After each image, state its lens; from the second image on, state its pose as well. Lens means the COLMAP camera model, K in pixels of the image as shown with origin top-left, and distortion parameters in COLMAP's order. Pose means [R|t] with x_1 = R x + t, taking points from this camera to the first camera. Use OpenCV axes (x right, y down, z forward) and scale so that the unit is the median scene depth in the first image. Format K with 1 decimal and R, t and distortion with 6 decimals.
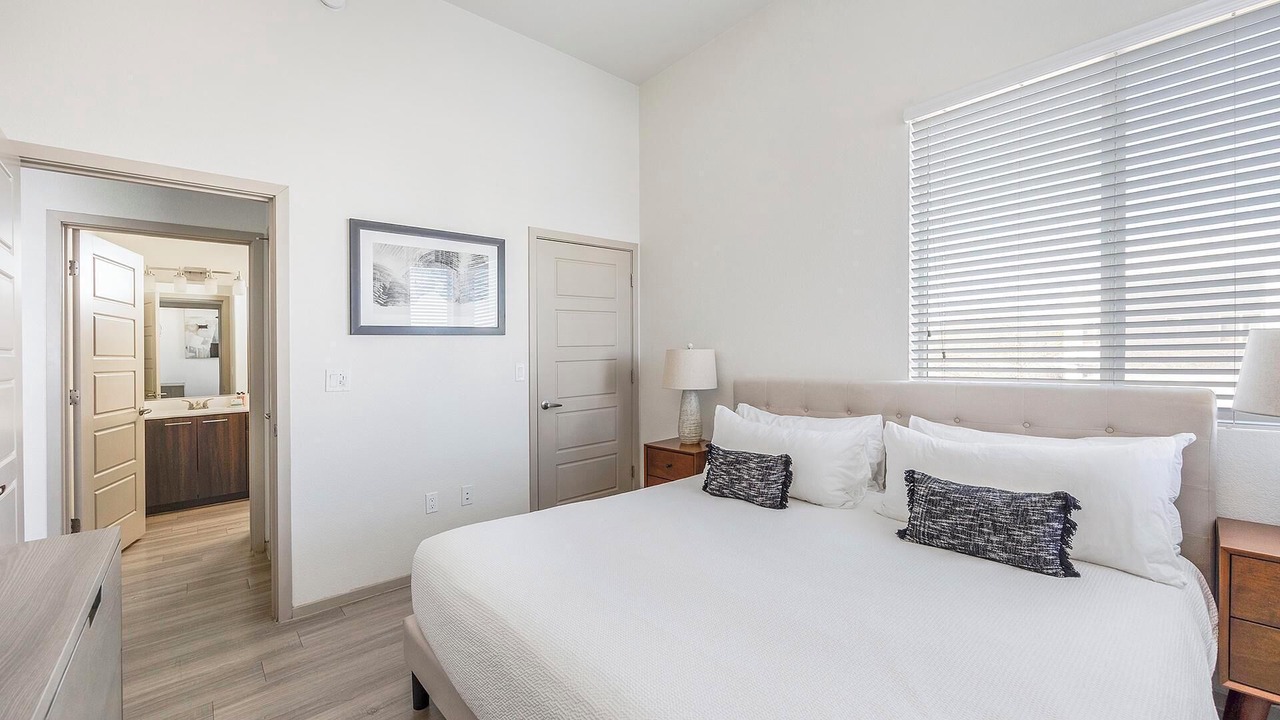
lens RADIAL K [[524.0, 0, 640.0], [0, 524.0, 360.0], [0, 0, 1]] dist [-0.001326, -0.000036]
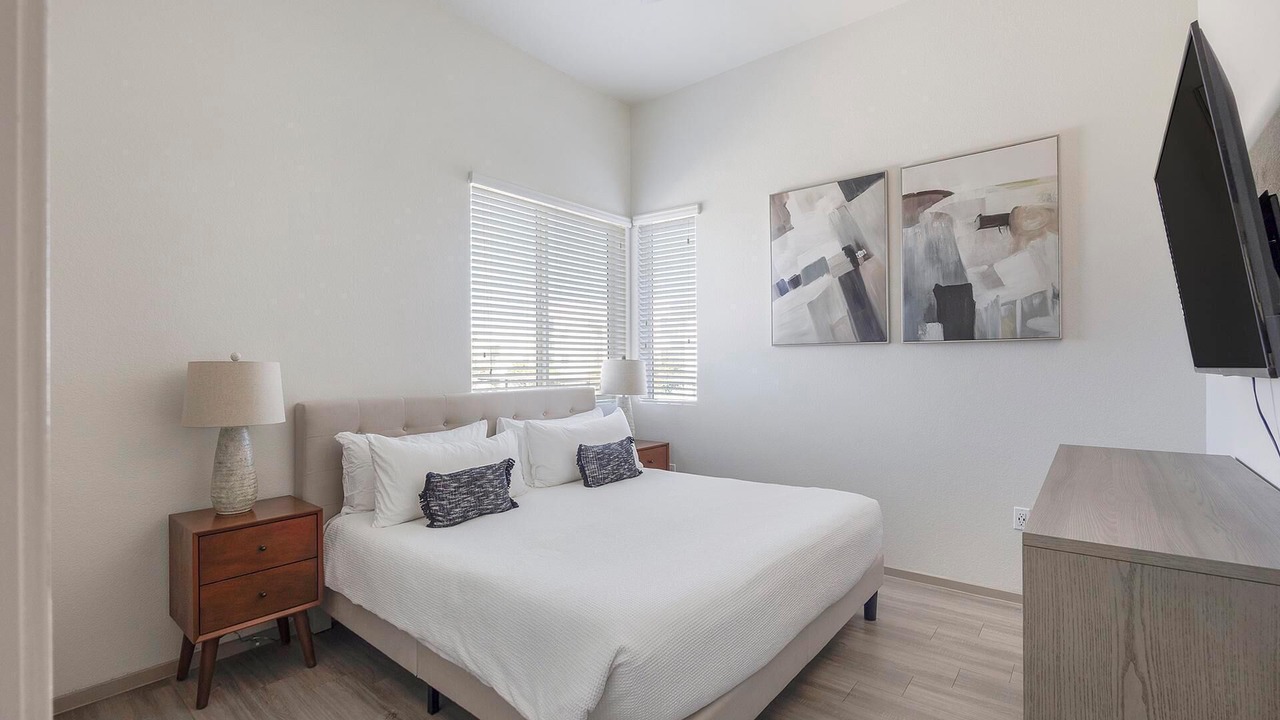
lens RADIAL K [[577.3, 0, 640.0], [0, 577.3, 360.0], [0, 0, 1]] dist [-0.001263, -0.000032]
pose [[-0.182460, 0.024790, 0.982901, -0.980843], [0.019115, 0.999583, -0.021663, 0.000300], [-0.983028, 0.014836, -0.182857, 0.930448]]
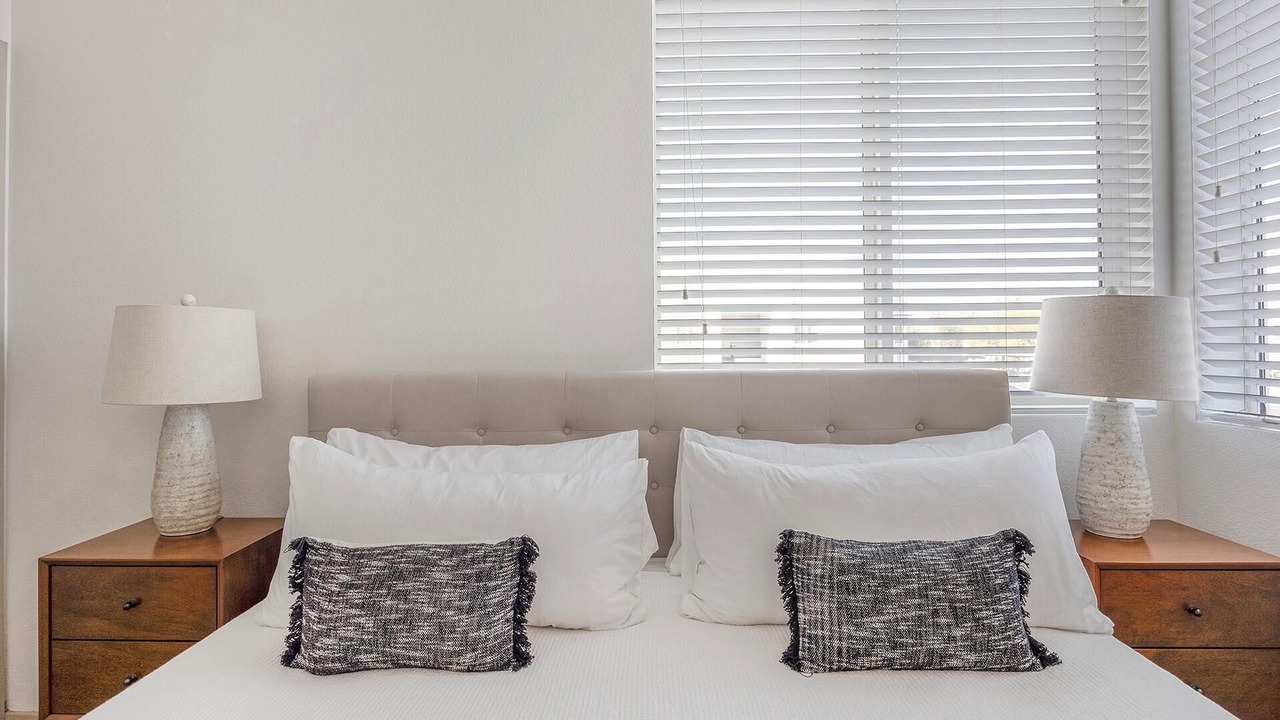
lens RADIAL K [[646.9, 0, 640.8], [0, 646.9, 340.0], [0, 0, 1]] dist [-0.003823, -0.000128]
pose [[0.676120, 0.019456, 0.736535, -0.061301], [0.001631, 0.999609, -0.027902, 0.027479], [-0.736790, 0.020066, 0.675824, 0.540875]]
